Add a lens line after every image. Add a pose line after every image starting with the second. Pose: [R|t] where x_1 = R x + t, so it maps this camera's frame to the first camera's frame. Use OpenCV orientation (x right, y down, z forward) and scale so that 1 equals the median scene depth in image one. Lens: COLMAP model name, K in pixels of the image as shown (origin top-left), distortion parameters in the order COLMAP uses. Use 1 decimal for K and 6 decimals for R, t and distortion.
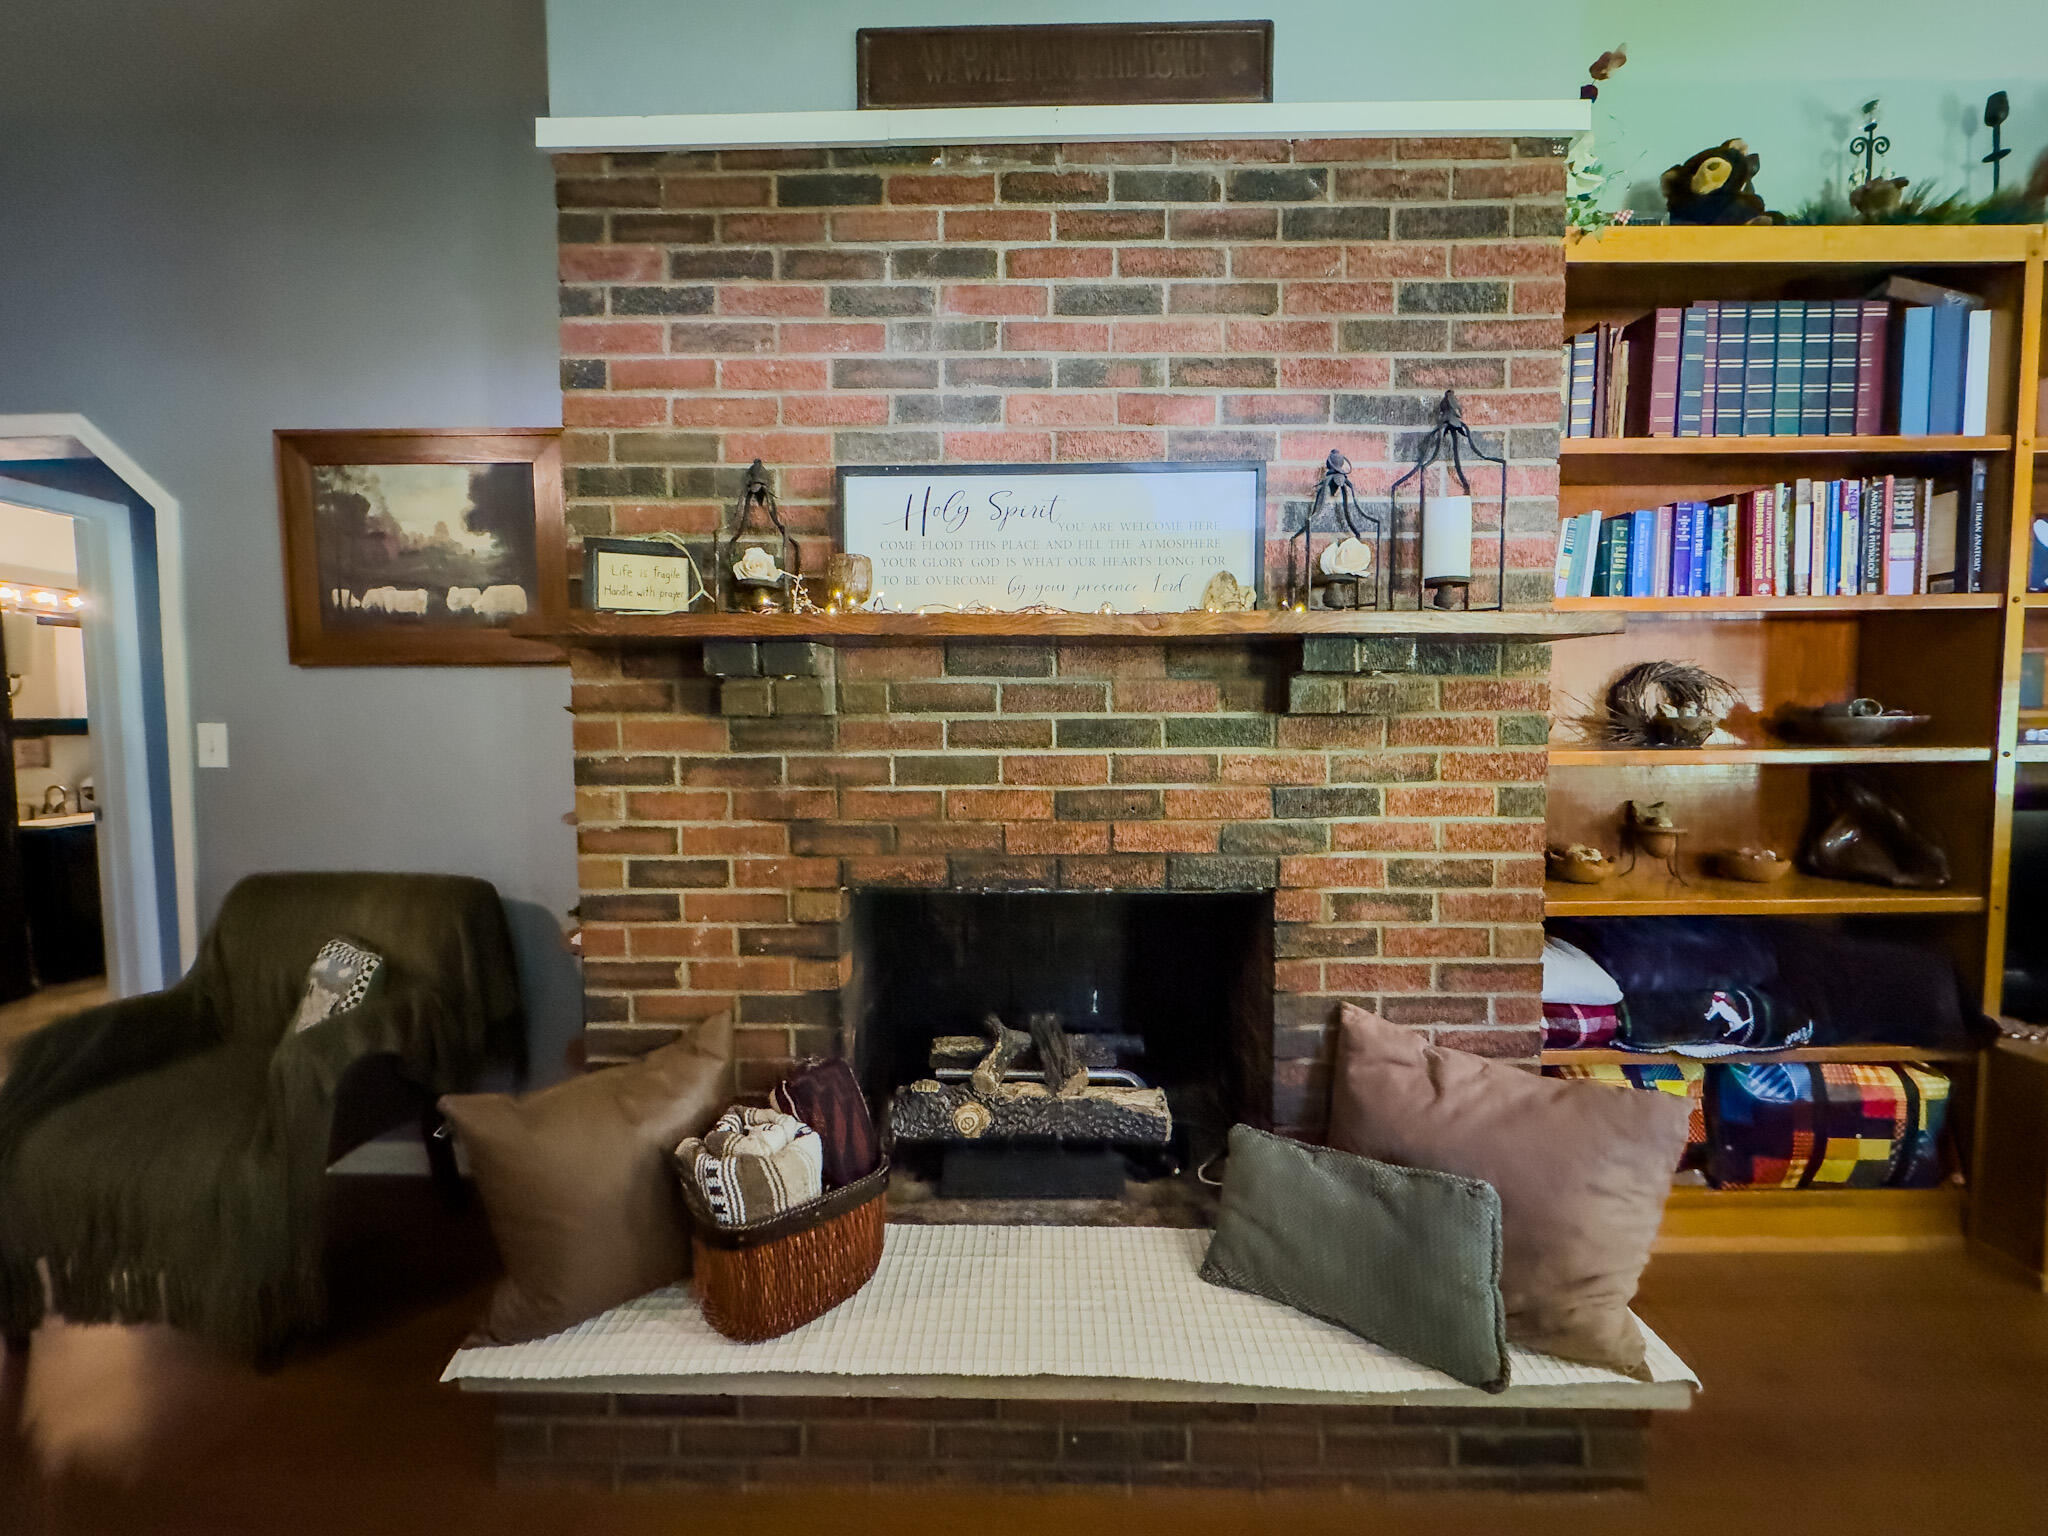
lens RADIAL K [[818.9, 0, 1026.2], [0, 818.9, 765.7], [0, 0, 1]] dist [-0.001261, 0.000372]
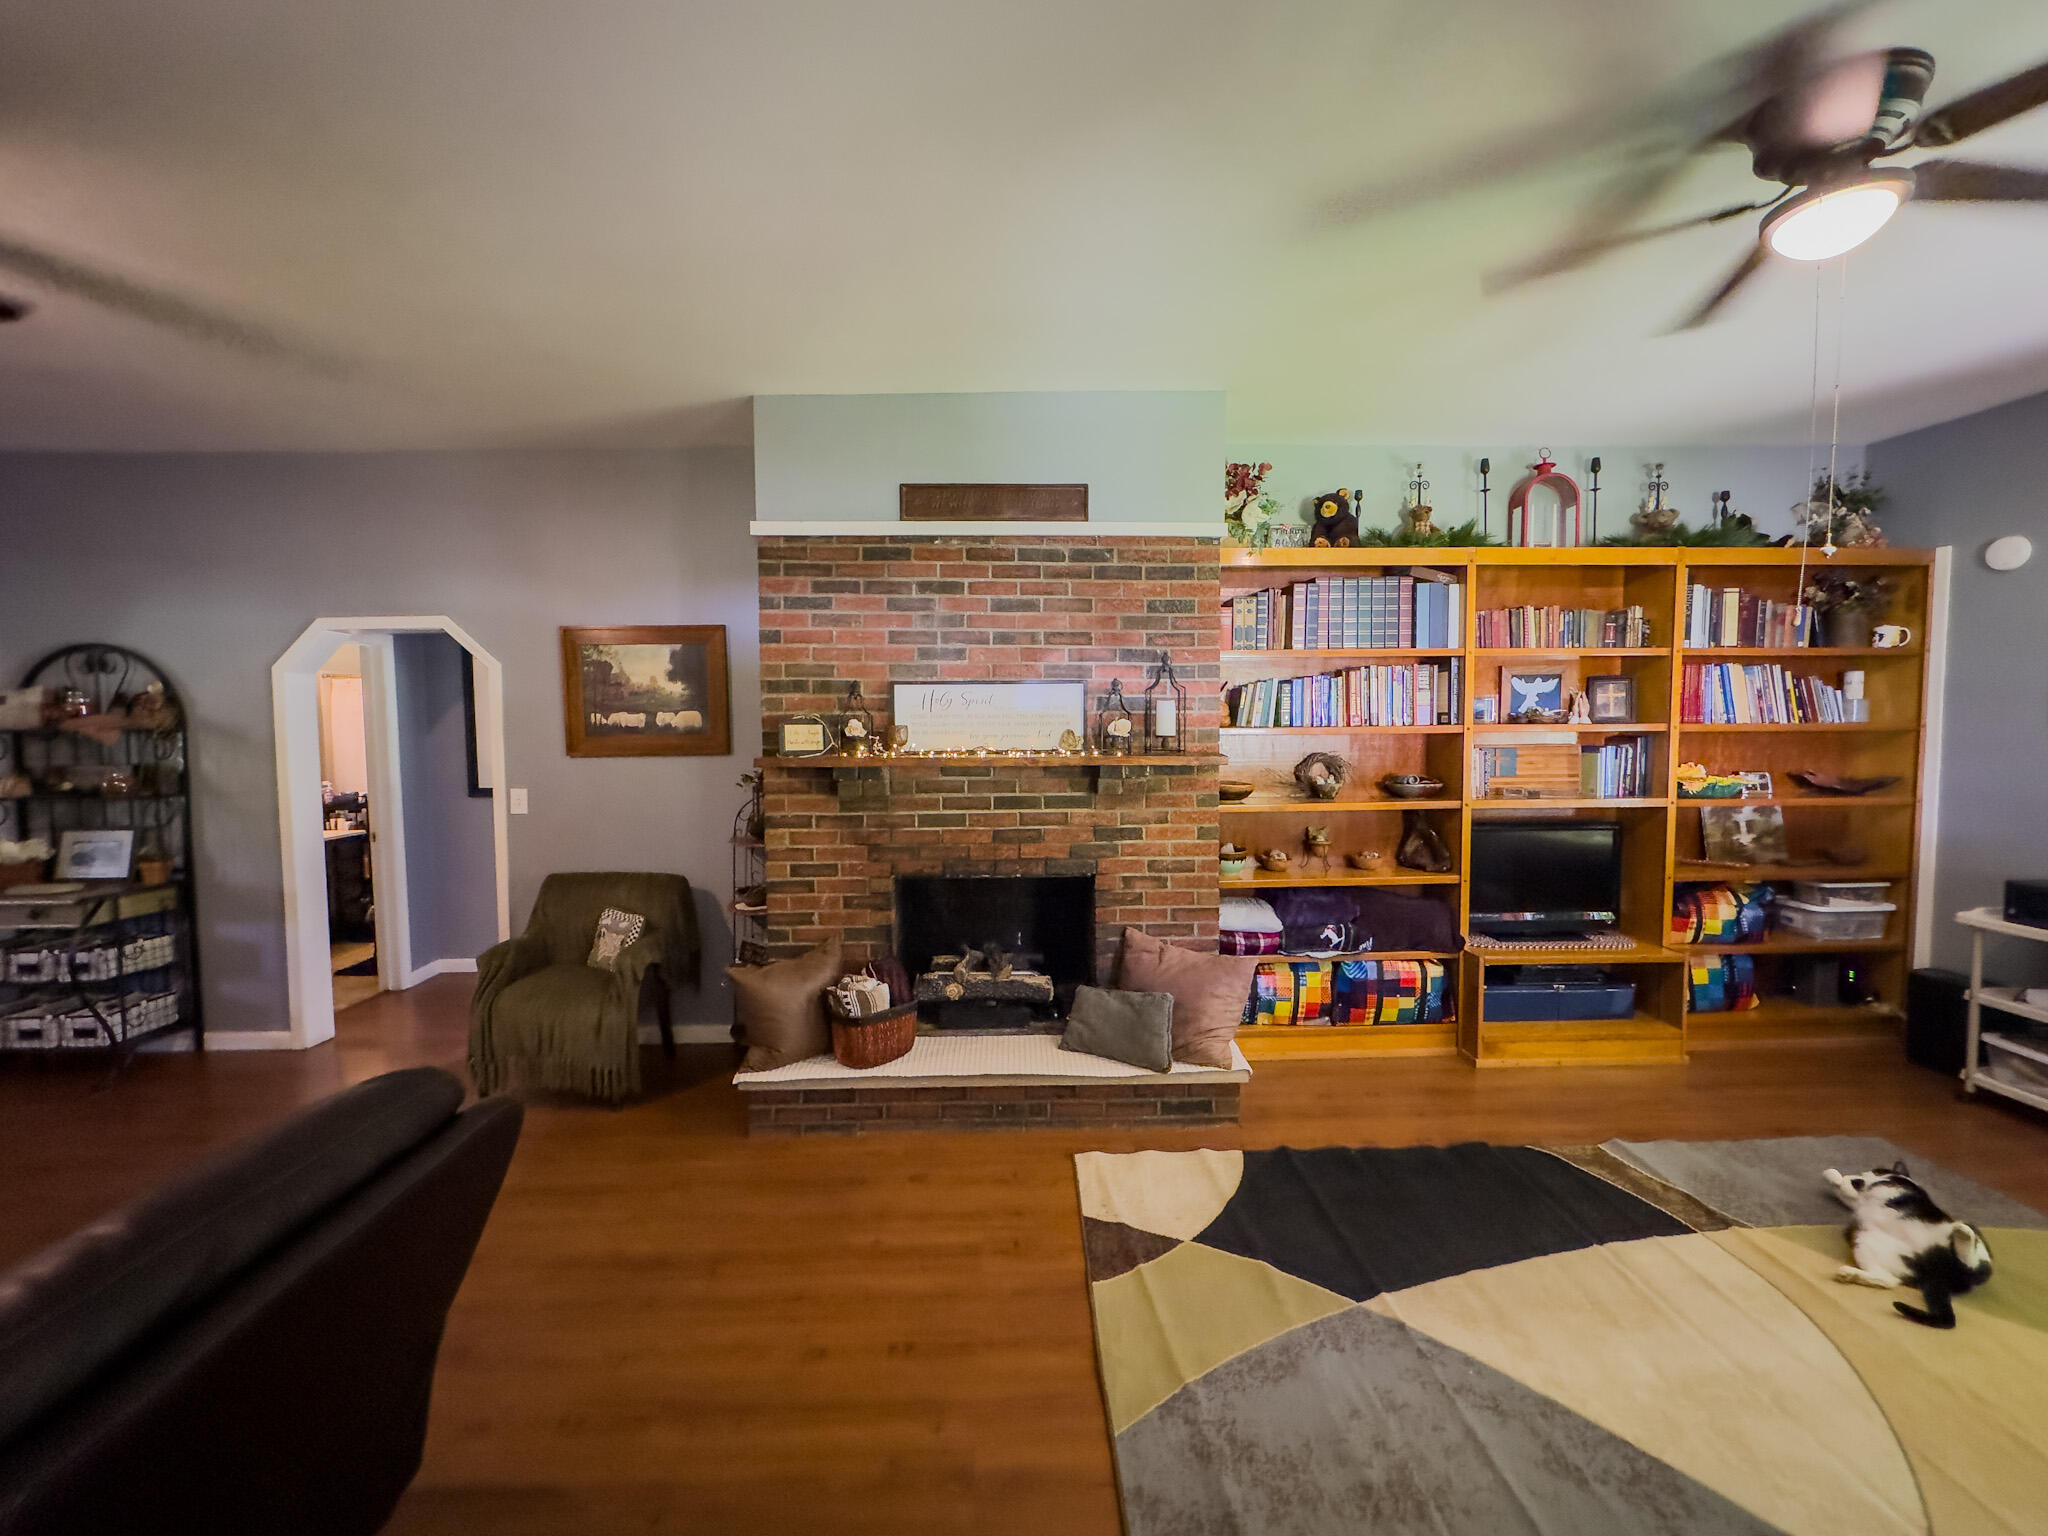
lens RADIAL K [[818.9, 0, 1024.3], [0, 818.9, 766.4], [0, 0, 1]] dist [-0.001261, 0.000372]
pose [[0.999243, -0.005312, 0.038538, 0.036331], [0.005273, 0.999985, 0.001130, -0.137495], [-0.038543, -0.000926, 0.999257, -1.150975]]
